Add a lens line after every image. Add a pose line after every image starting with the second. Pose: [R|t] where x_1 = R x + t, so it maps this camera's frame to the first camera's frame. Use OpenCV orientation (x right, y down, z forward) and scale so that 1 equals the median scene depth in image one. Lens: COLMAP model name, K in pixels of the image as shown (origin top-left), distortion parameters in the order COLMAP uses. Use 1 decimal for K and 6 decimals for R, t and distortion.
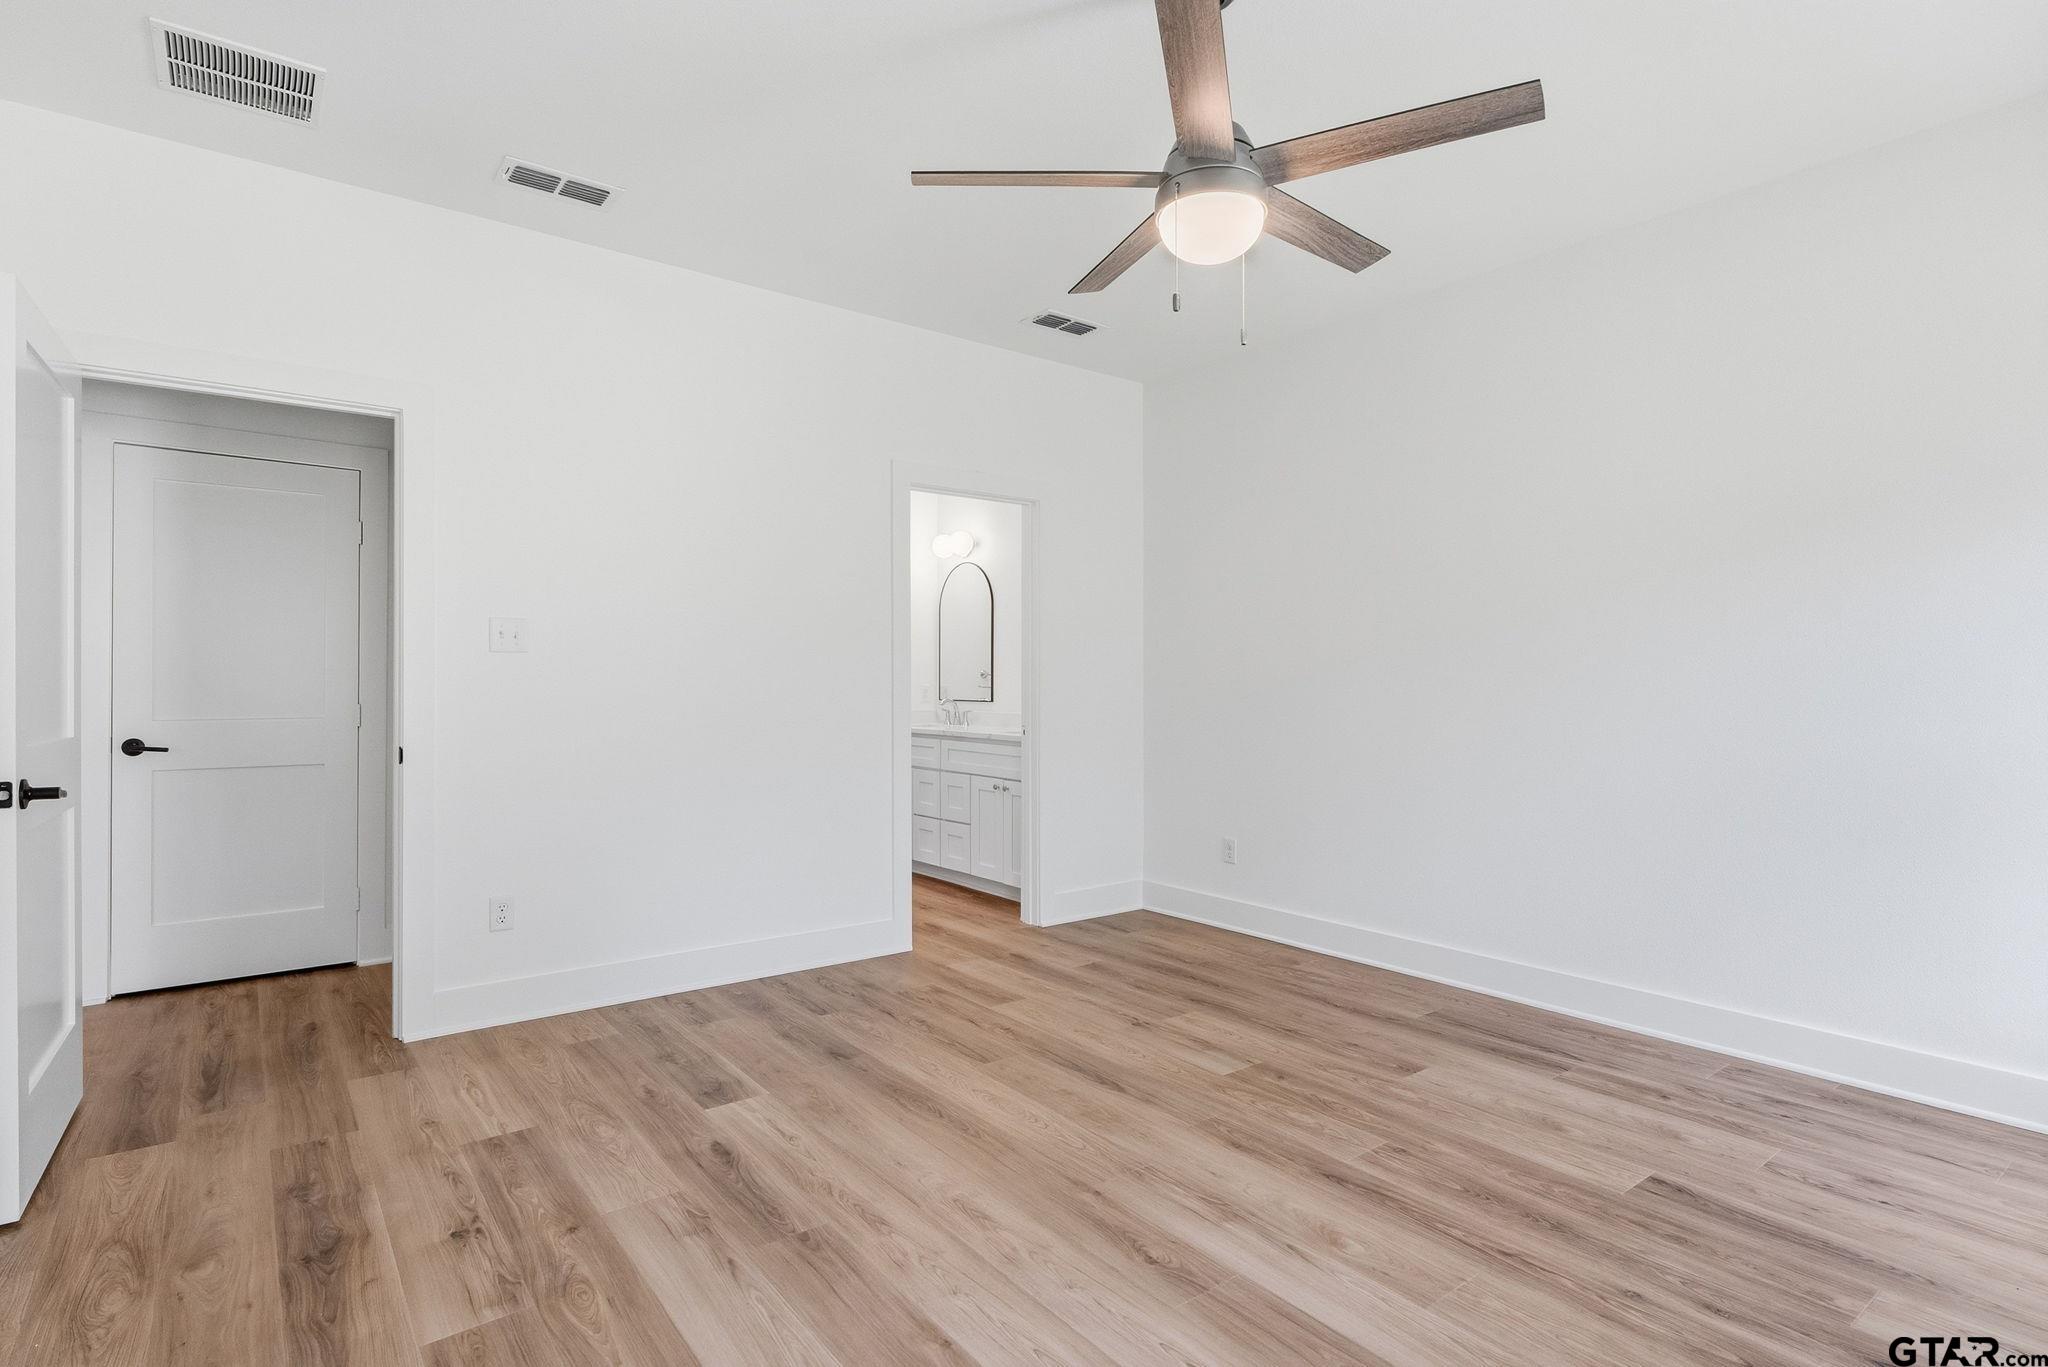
lens RADIAL K [[1151.4, 0, 1024.0], [0, 1151.4, 683.5], [0, 0, 1]] dist [0.000963, 0.001414]
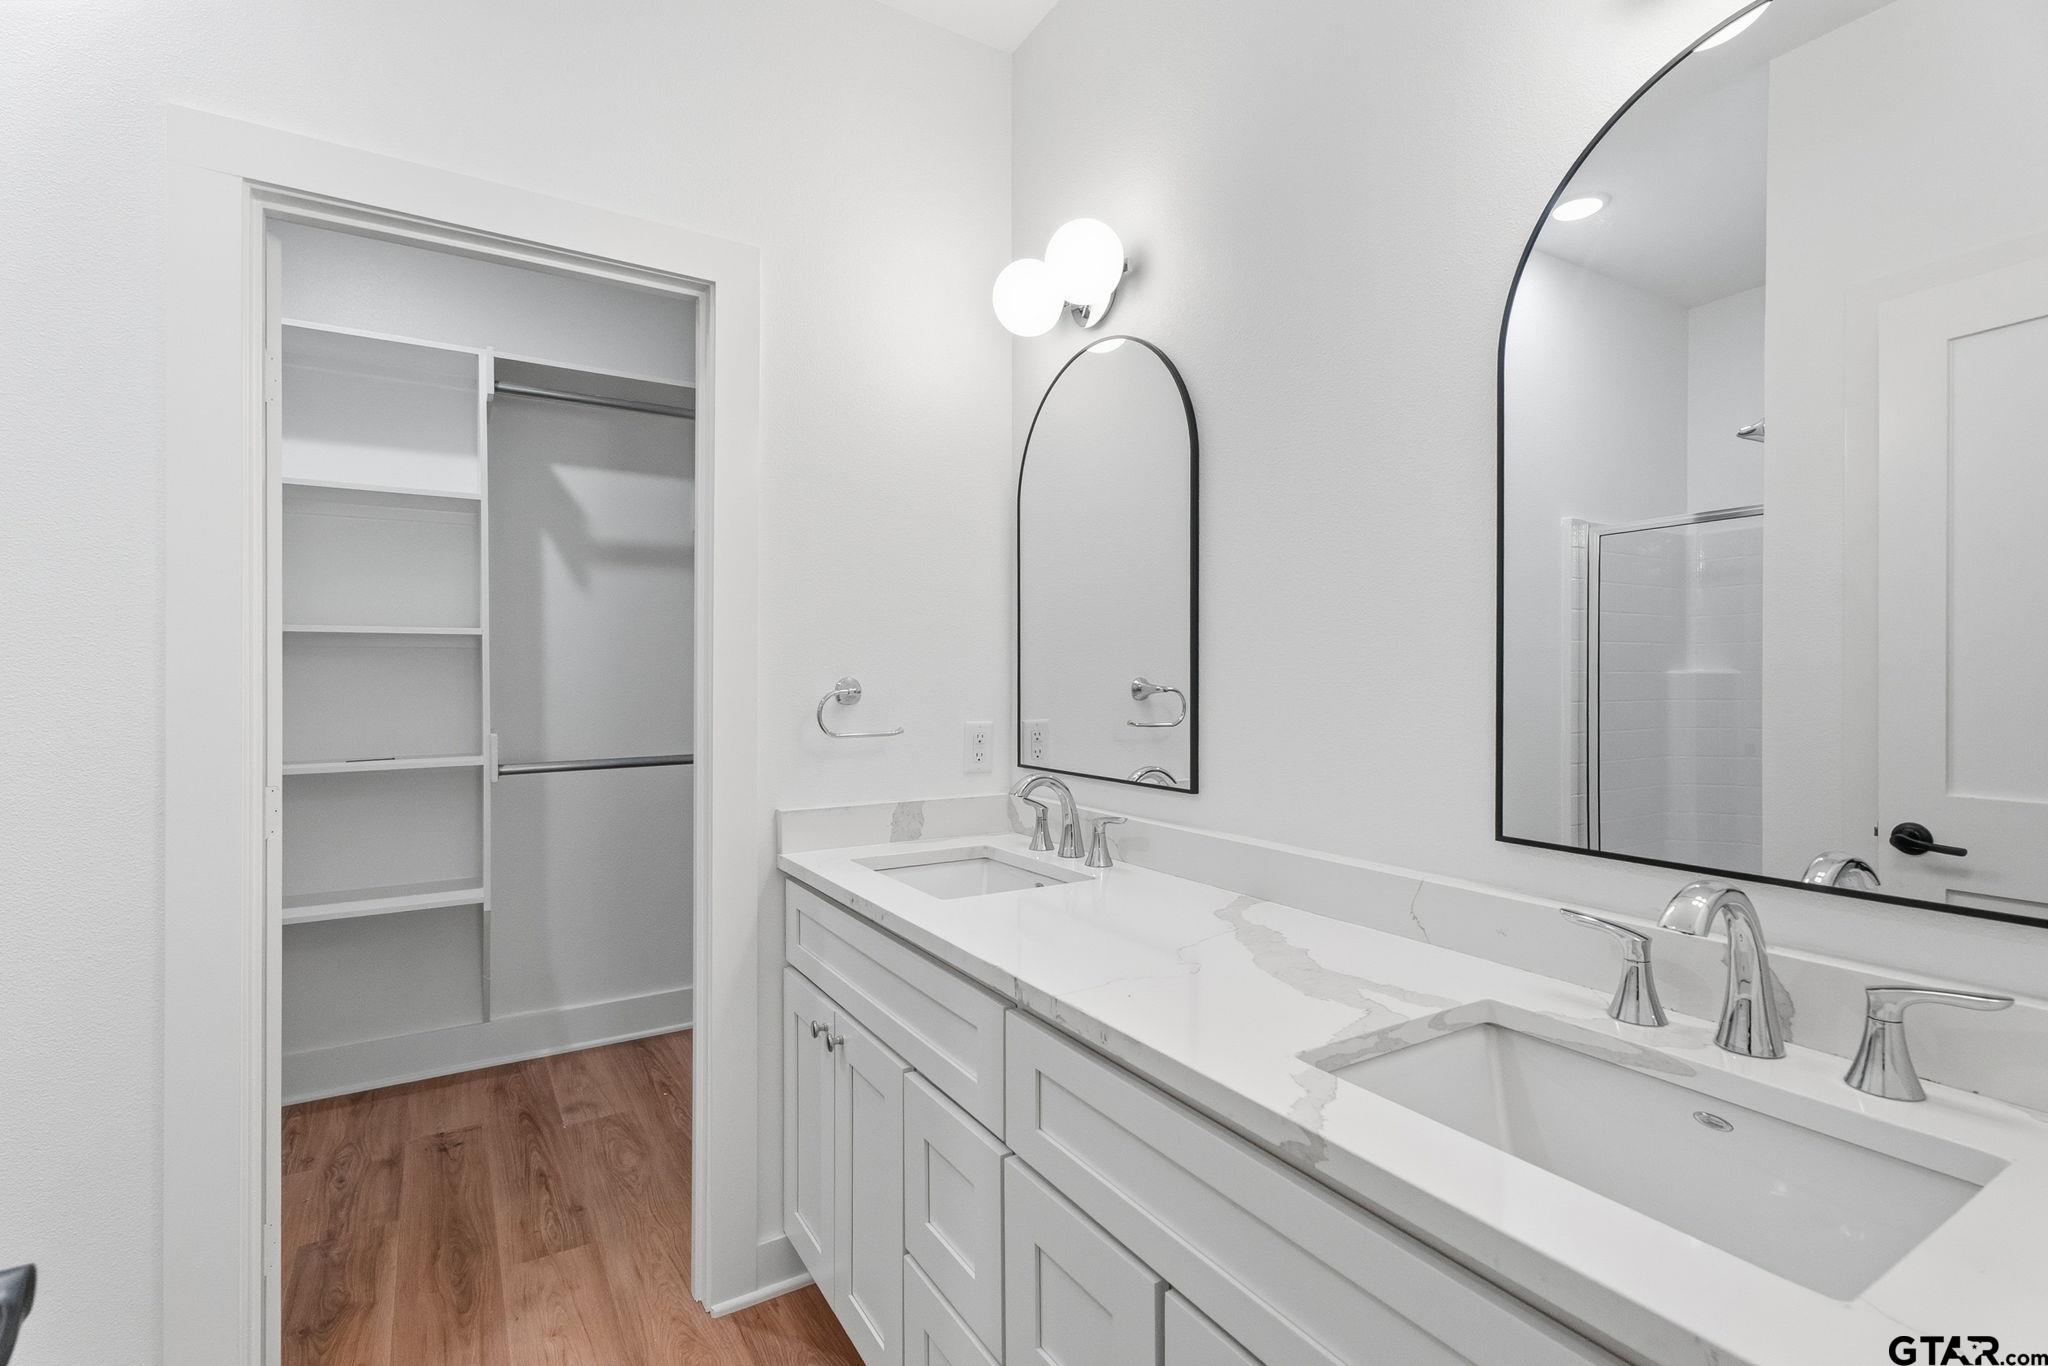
lens RADIAL K [[1151.4, 0, 1024.0], [0, 1151.4, 683.0], [0, 0, 1]] dist [0.000963, 0.001414]
pose [[0.996243, 0.006823, -0.086336, -0.045125], [-0.005181, 0.999802, 0.019224, -0.016828], [0.086450, -0.018704, 0.996081, 0.697920]]
